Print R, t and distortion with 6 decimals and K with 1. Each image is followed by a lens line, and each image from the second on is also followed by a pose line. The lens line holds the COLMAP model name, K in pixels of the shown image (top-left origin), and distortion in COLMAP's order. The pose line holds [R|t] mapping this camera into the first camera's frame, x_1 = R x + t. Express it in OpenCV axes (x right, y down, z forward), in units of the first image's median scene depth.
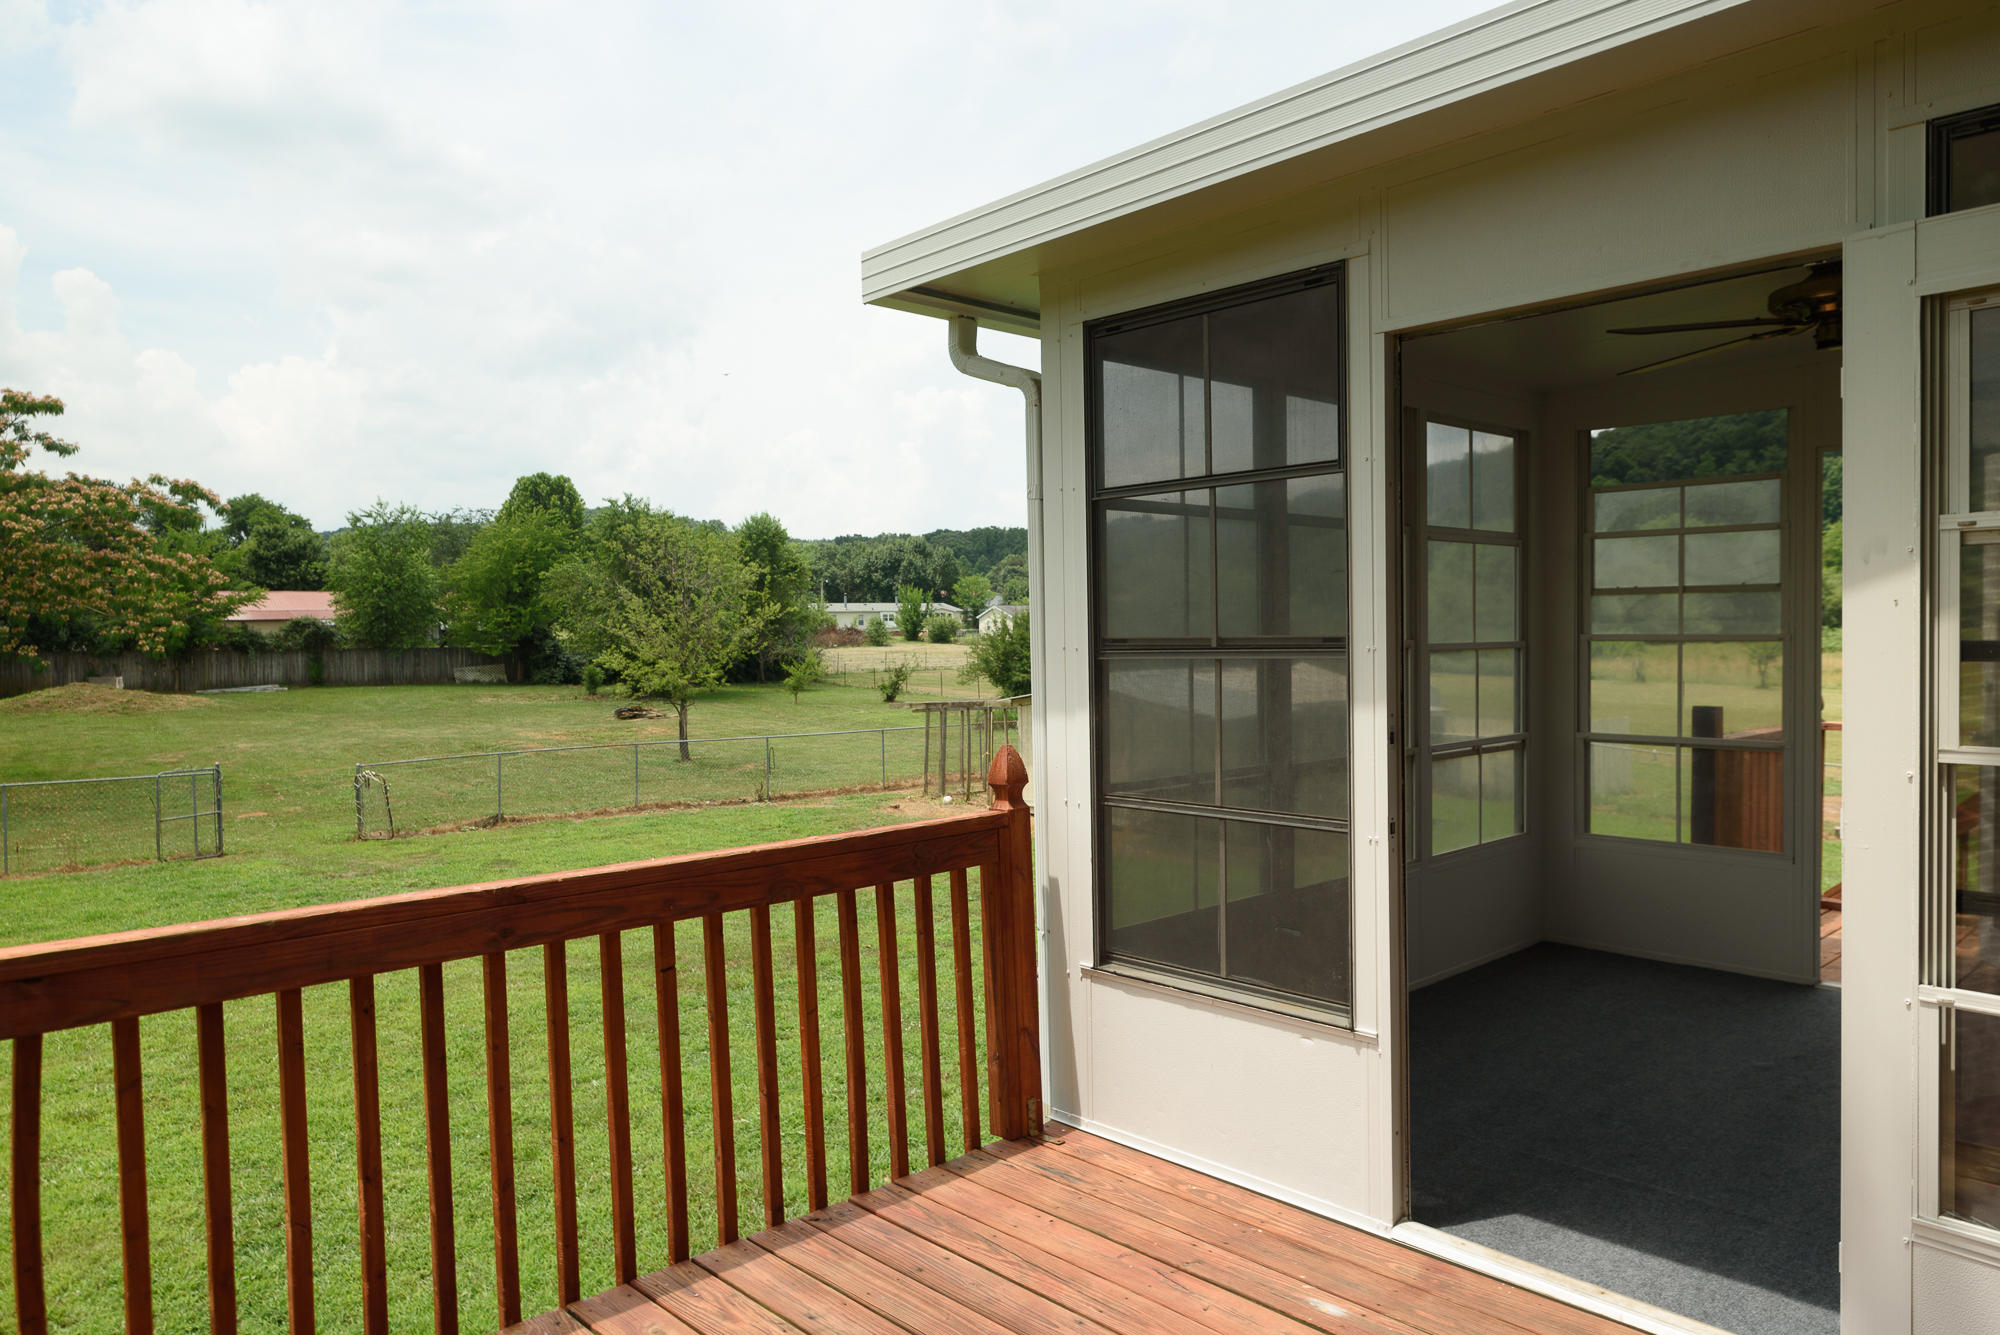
lens RADIAL K [[1361.2, 0, 1017.8], [0, 1361.2, 671.5], [0, 0, 1]] dist [0.012437, -0.001268]
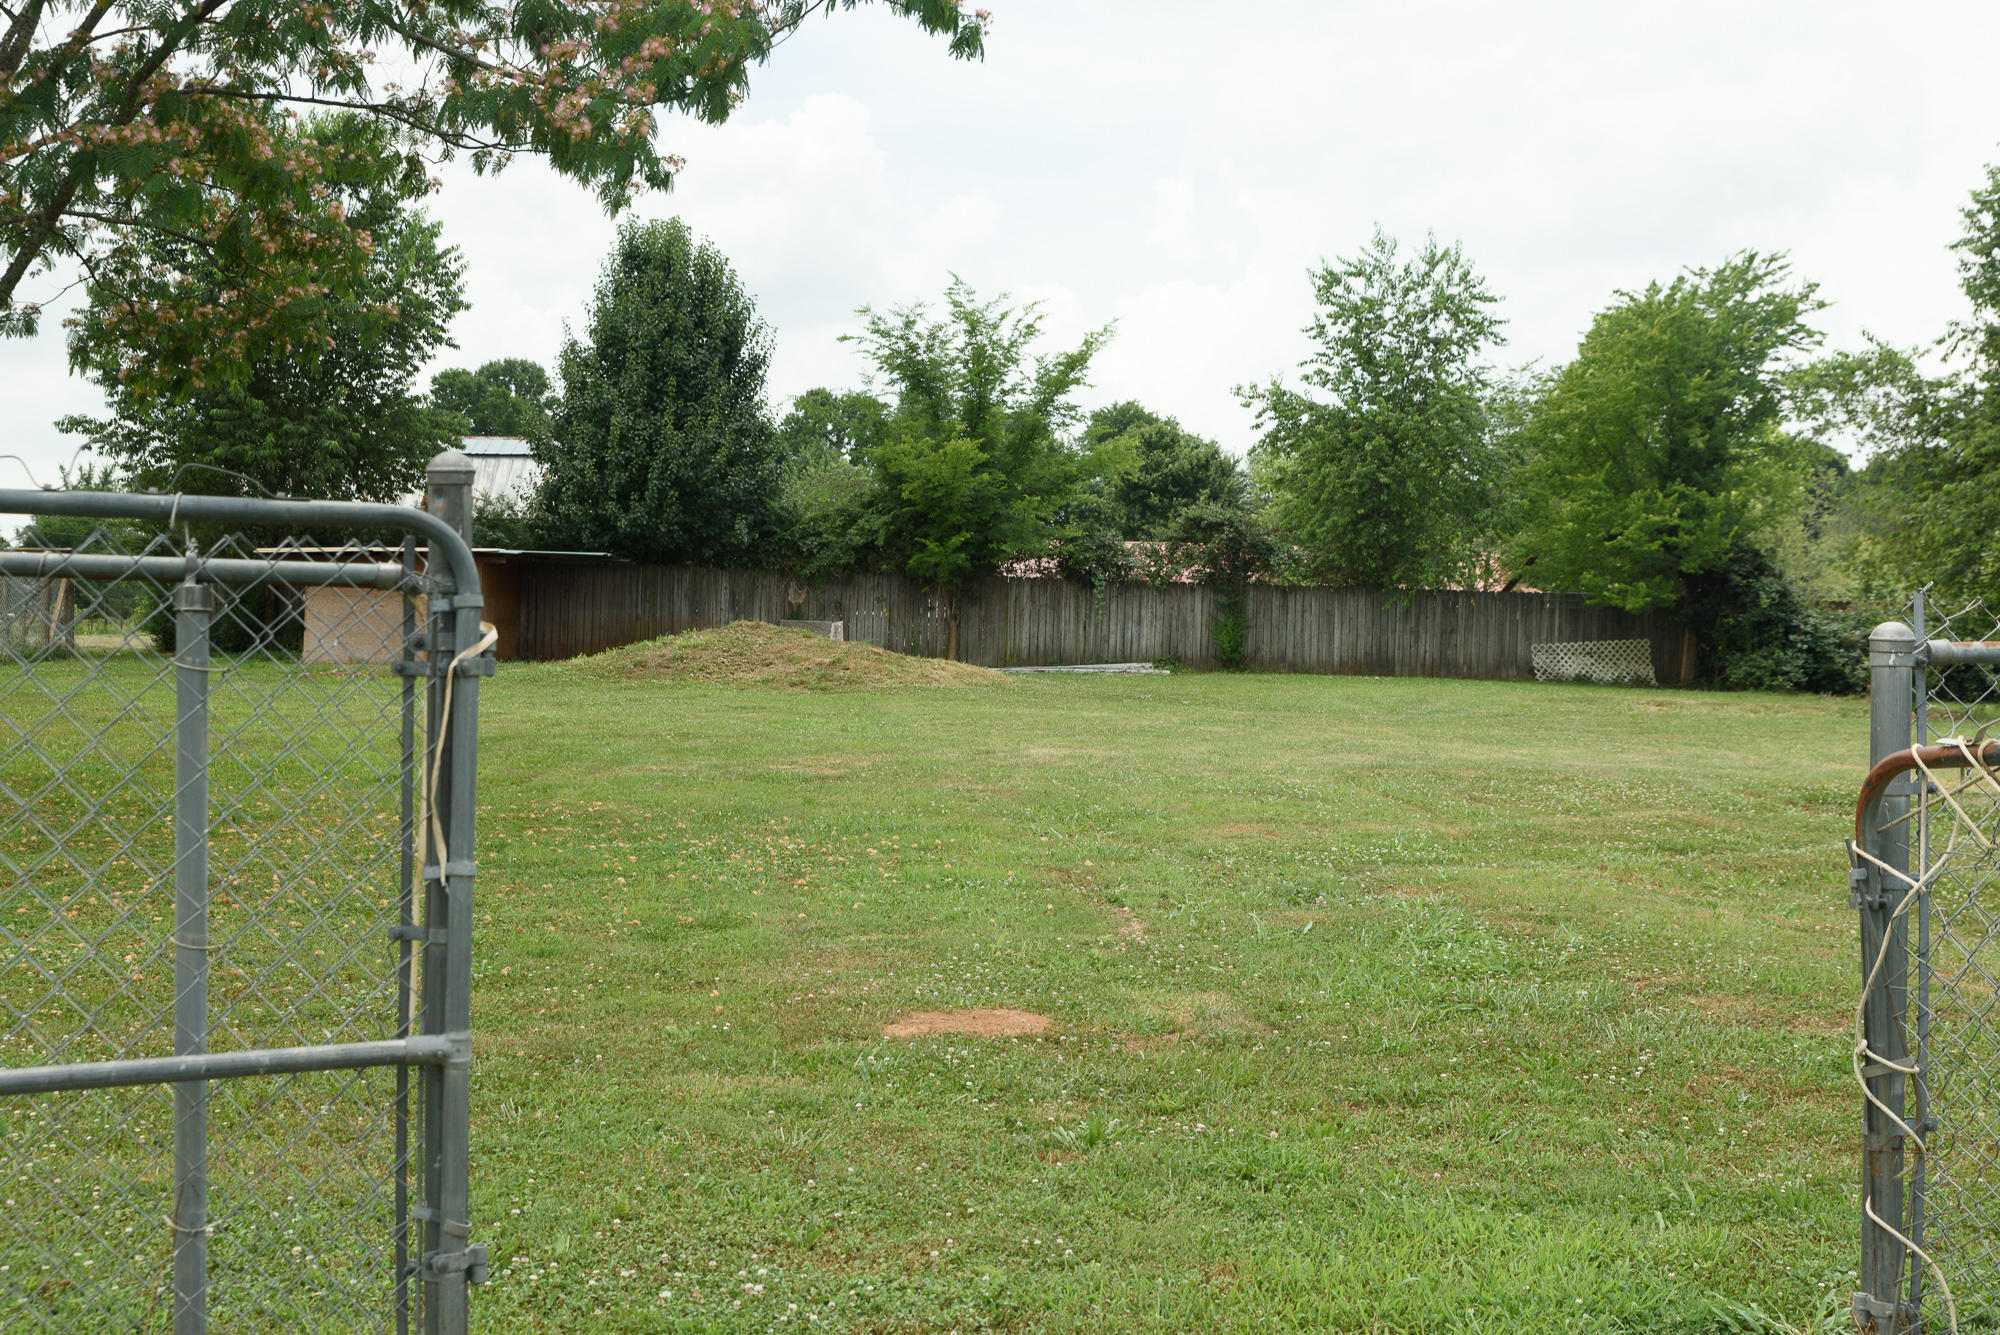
lens RADIAL K [[2413.2, 0, 999.0], [0, 2413.2, 666.6], [0, 0, 1]] dist [-0.029644, 0.000000]
pose [[0.846265, 0.027536, -0.532049, -0.171976], [-0.046531, 0.998667, -0.022325, 0.028908], [0.530726, 0.043650, 0.846419, 0.320593]]
